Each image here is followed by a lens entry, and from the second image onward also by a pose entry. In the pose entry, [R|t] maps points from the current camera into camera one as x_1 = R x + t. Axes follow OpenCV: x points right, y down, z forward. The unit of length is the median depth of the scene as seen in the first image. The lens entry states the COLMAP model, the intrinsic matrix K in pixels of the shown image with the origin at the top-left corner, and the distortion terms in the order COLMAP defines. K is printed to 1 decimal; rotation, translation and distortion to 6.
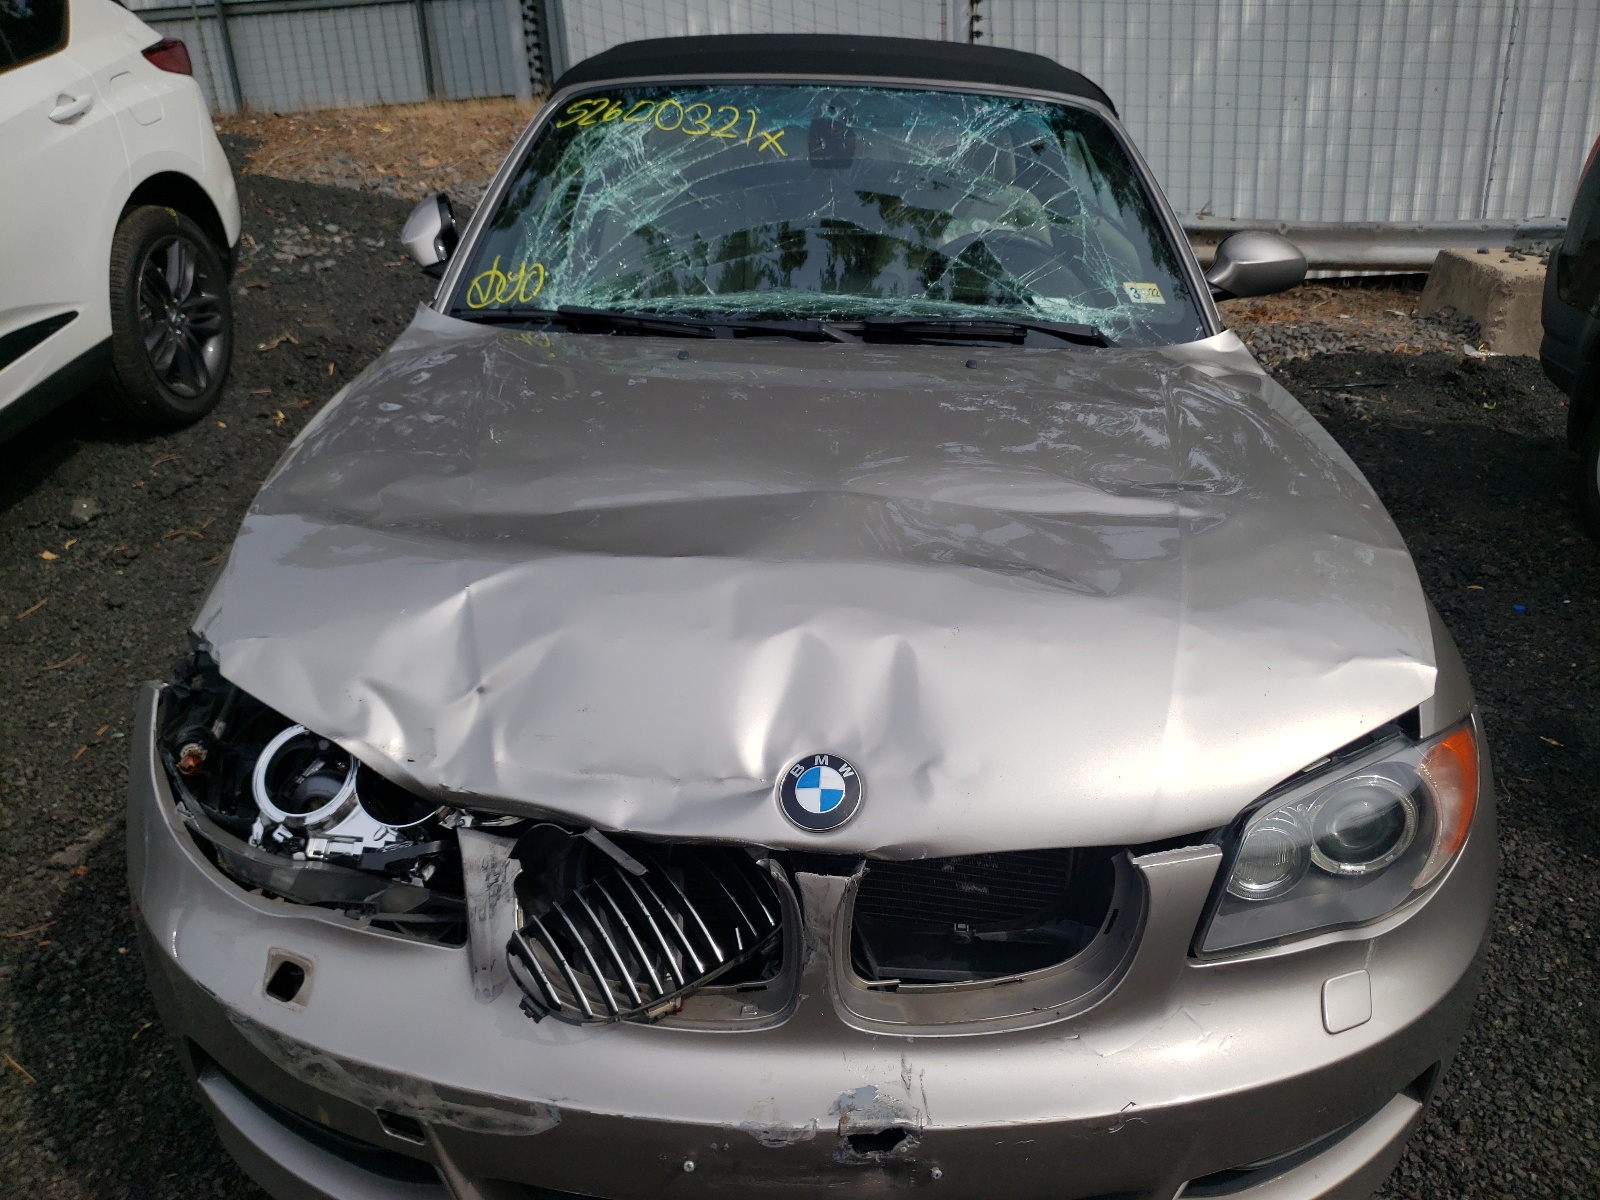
lens RADIAL K [[1318.4, 0, 800.0], [0, 1318.4, 600.0], [0, 0, 1]] dist [-0.004006, -0.002549]
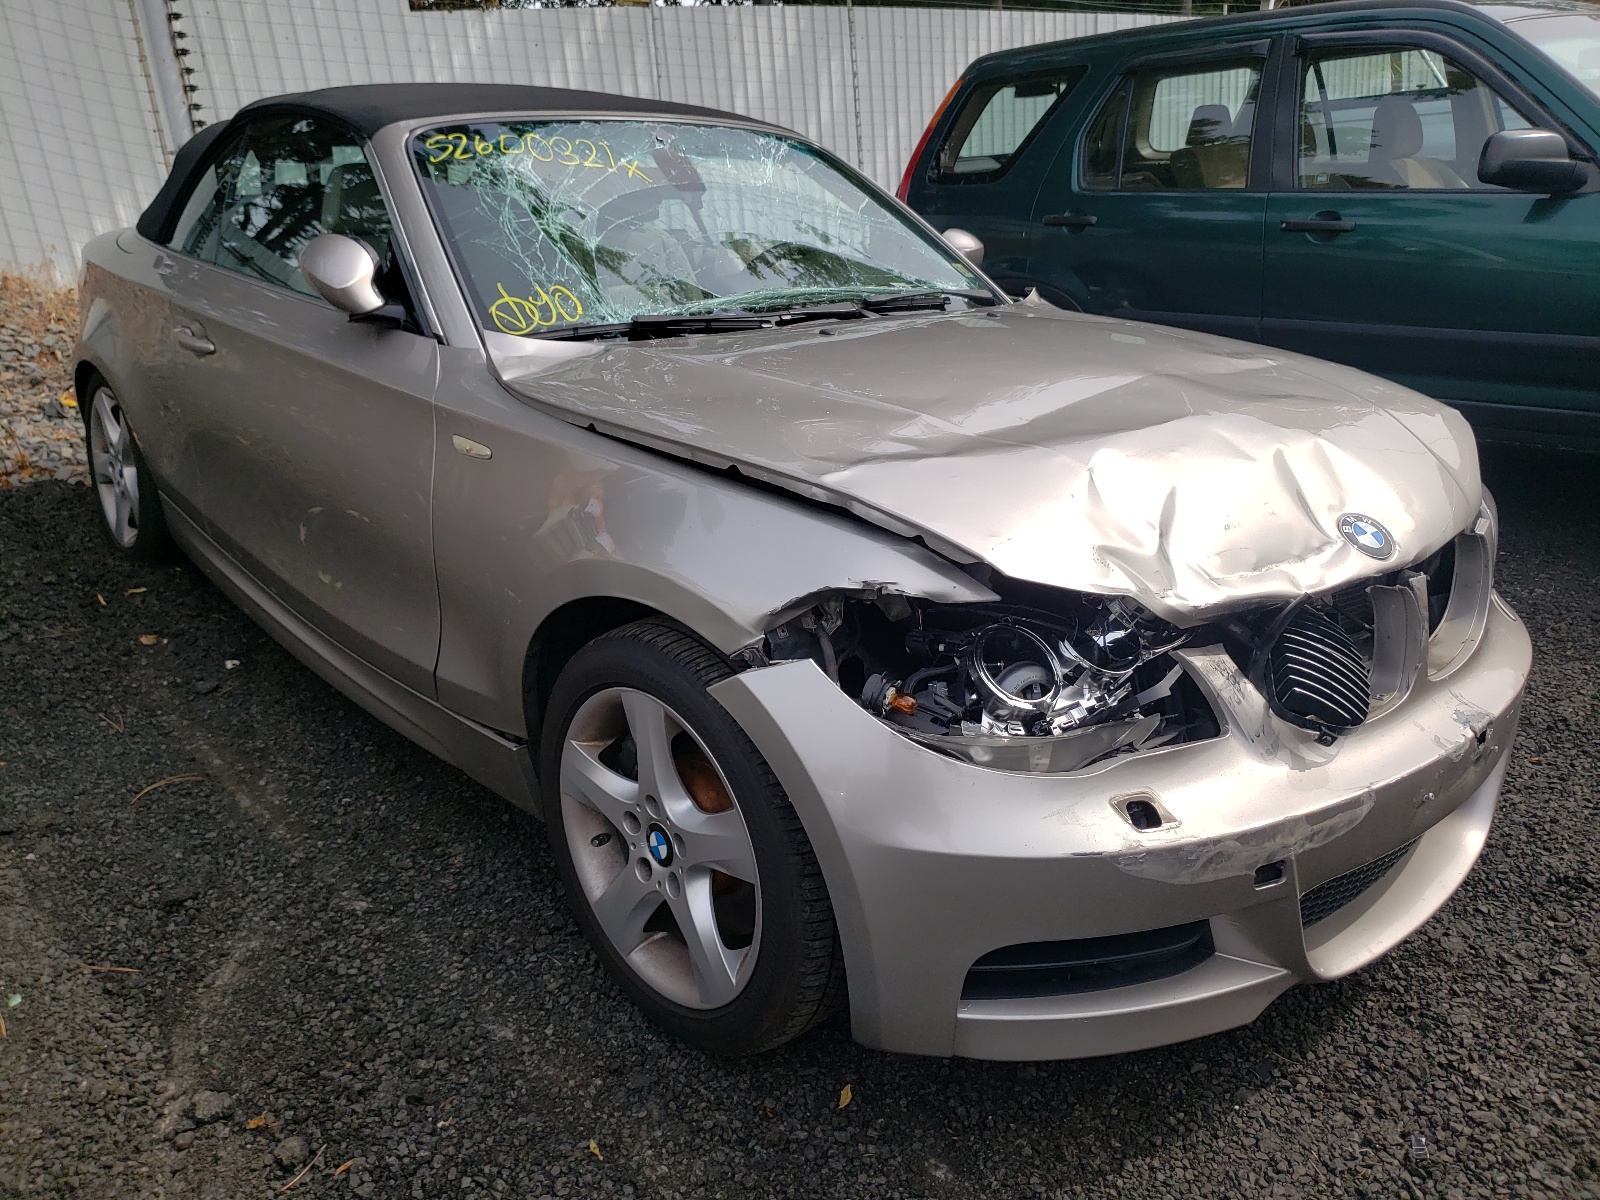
lens RADIAL K [[1238.7, 0, 800.0], [0, 1238.7, 600.0], [0, 0, 1]] dist [0.002055, 0.001449]
pose [[0.707917, -0.249890, 0.660612, -0.780375], [0.283516, 0.957196, 0.058262, -0.027299], [-0.646894, 0.146049, 0.748463, 0.207998]]
